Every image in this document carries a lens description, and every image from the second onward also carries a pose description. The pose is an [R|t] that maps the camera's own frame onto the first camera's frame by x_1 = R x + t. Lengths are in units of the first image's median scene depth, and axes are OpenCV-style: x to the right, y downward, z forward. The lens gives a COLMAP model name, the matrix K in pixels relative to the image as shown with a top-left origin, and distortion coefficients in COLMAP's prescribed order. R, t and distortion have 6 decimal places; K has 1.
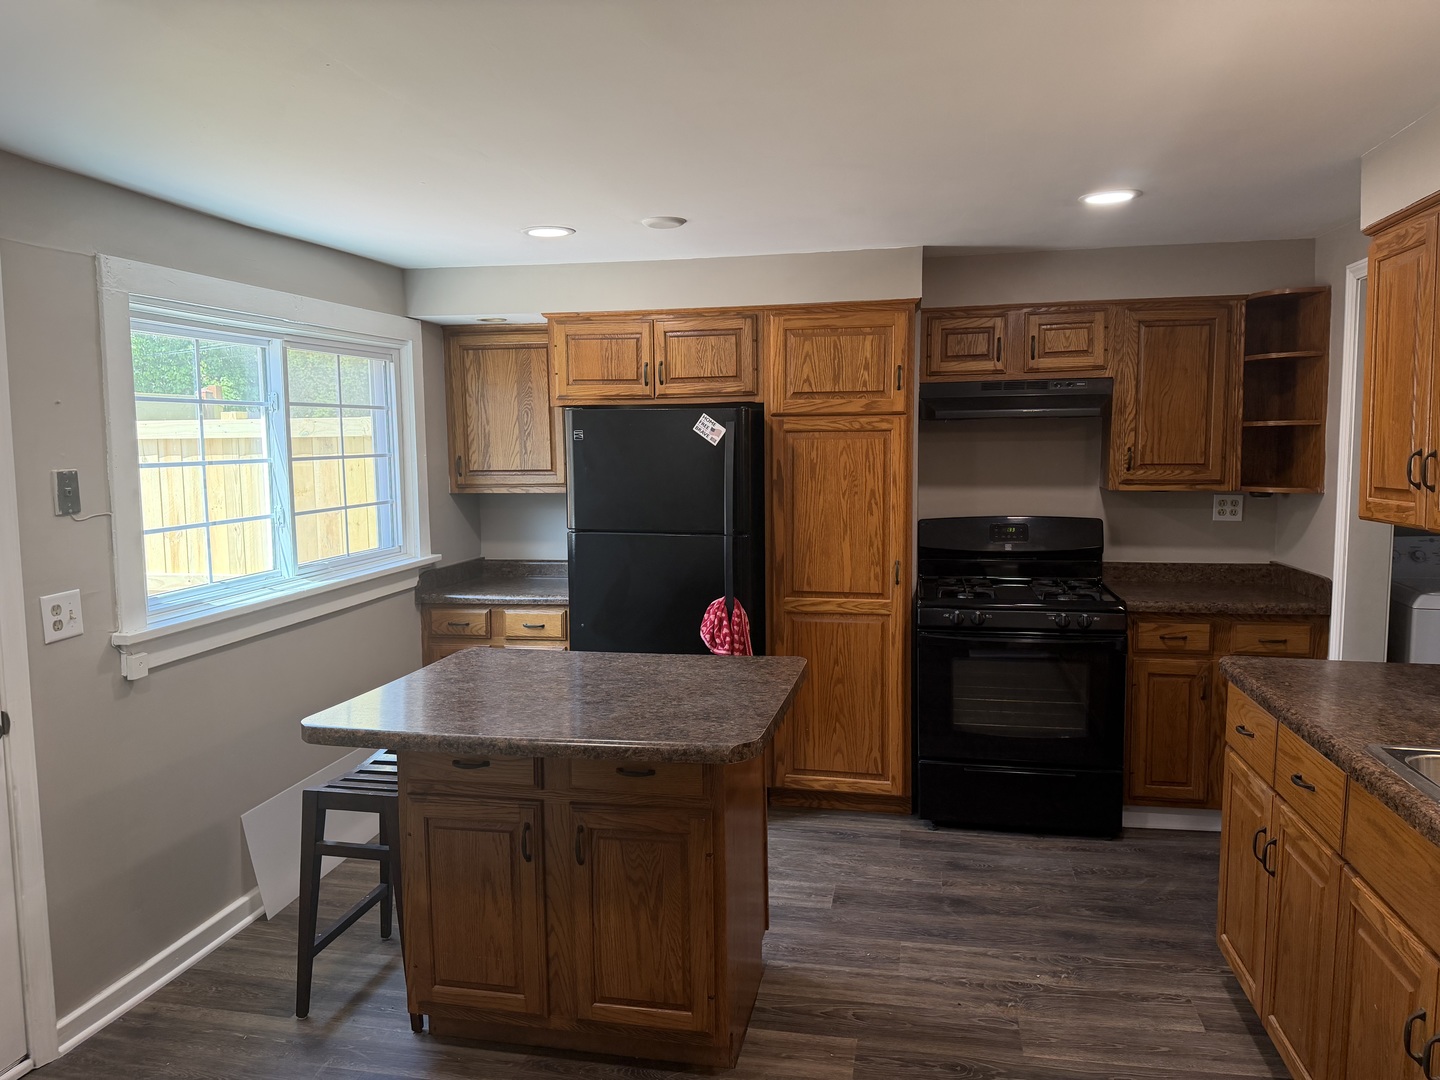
lens RADIAL K [[989.2, 0, 720.0], [0, 989.2, 540.0], [0, 0, 1]] dist [0.103670, -0.181735]
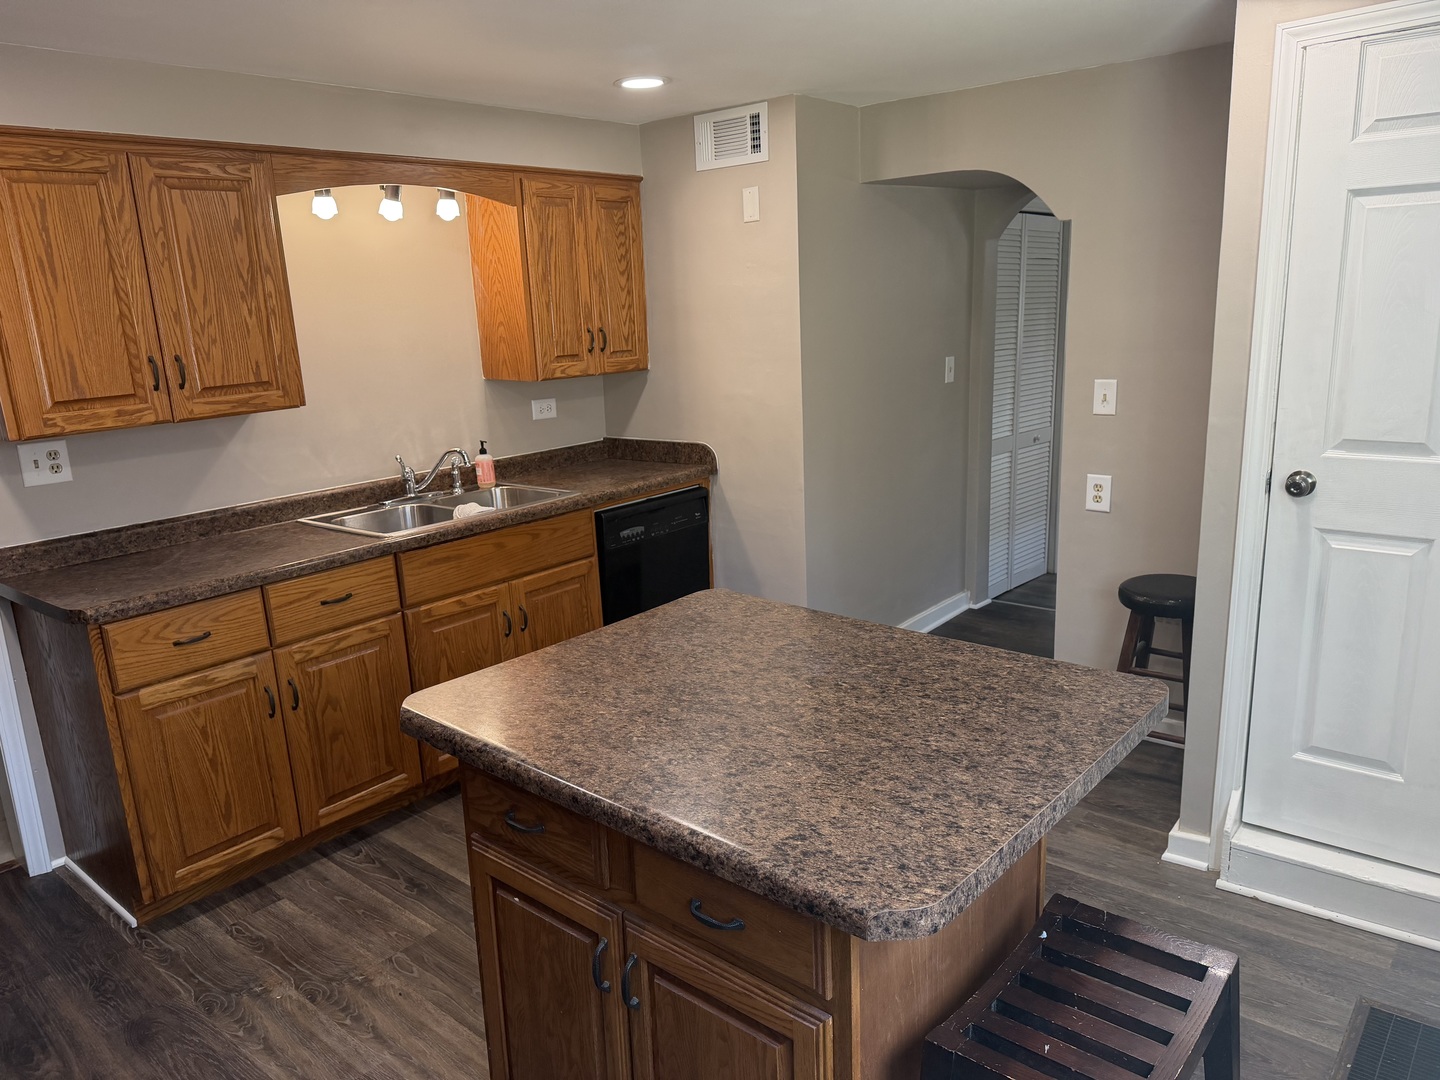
lens RADIAL K [[989.2, 0, 720.0], [0, 989.2, 540.0], [0, 0, 1]] dist [0.103670, -0.181735]
pose [[-0.871950, -0.068468, 0.484783, -0.400729], [0.103048, 0.942327, 0.318435, -0.161472], [-0.478627, 0.327615, -0.814607, 1.440038]]
